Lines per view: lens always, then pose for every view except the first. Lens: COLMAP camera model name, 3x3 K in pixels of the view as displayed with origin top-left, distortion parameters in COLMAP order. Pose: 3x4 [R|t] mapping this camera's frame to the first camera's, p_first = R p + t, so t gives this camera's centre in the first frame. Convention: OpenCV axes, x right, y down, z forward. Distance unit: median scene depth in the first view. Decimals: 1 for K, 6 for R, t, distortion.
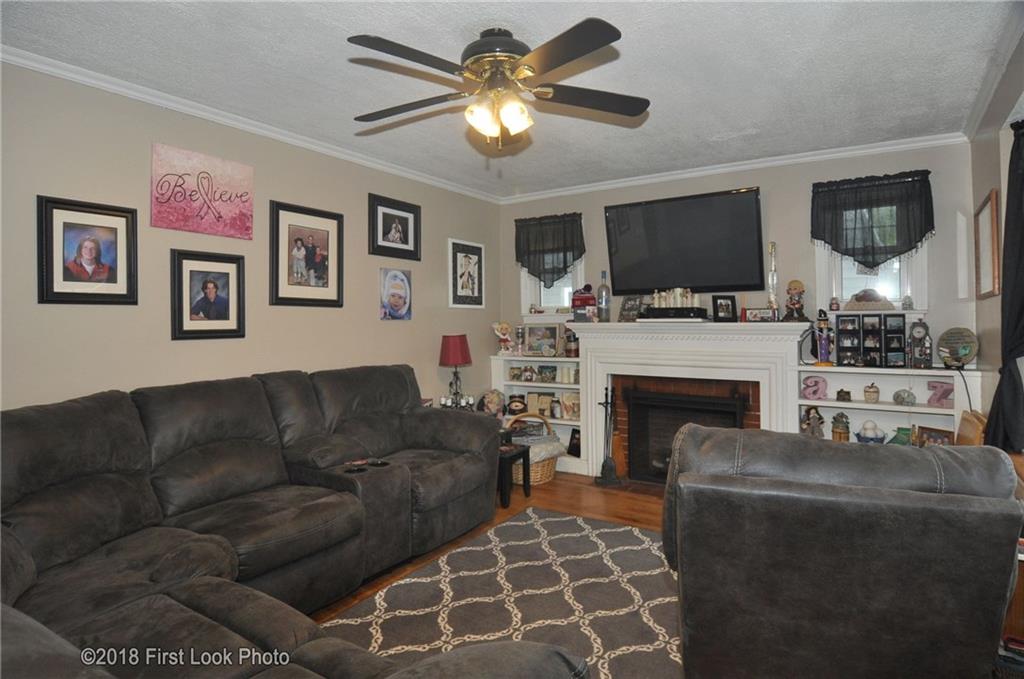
lens RADIAL K [[587.8, 0, 512.0], [0, 587.8, 339.5], [0, 0, 1]] dist [-0.000233, -0.000340]
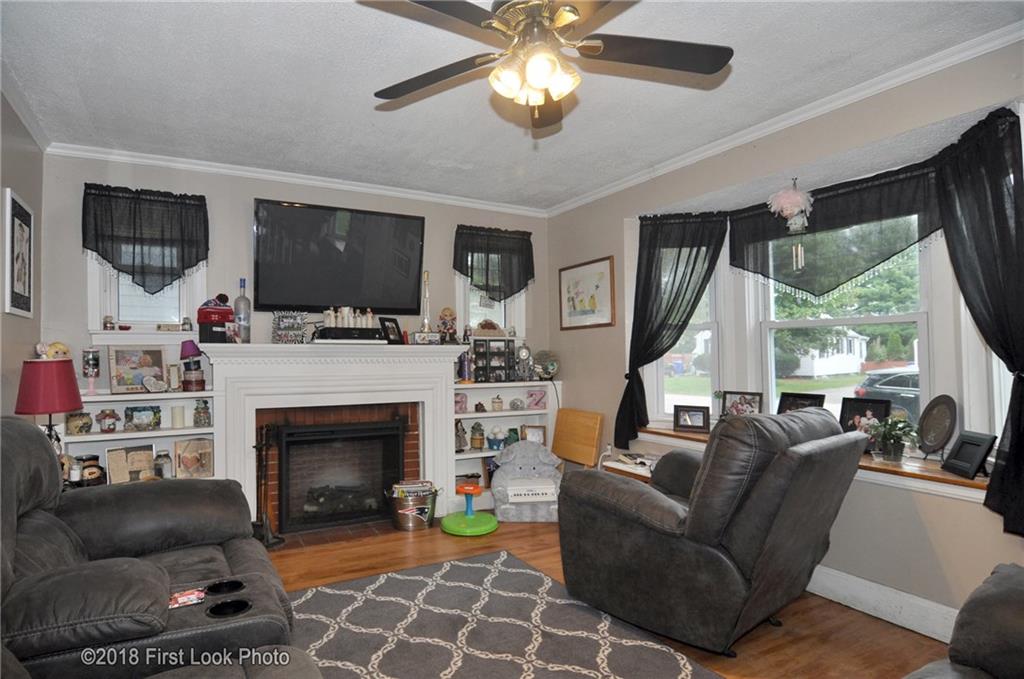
lens RADIAL K [[586.2, 0, 510.1], [0, 586.2, 358.4], [0, 0, 1]] dist [-0.004228, -0.001296]
pose [[0.459536, -0.003470, 0.888152, -0.451602], [0.028424, 0.999538, -0.010801, 0.010315], [-0.887704, 0.030208, 0.459422, 0.390456]]
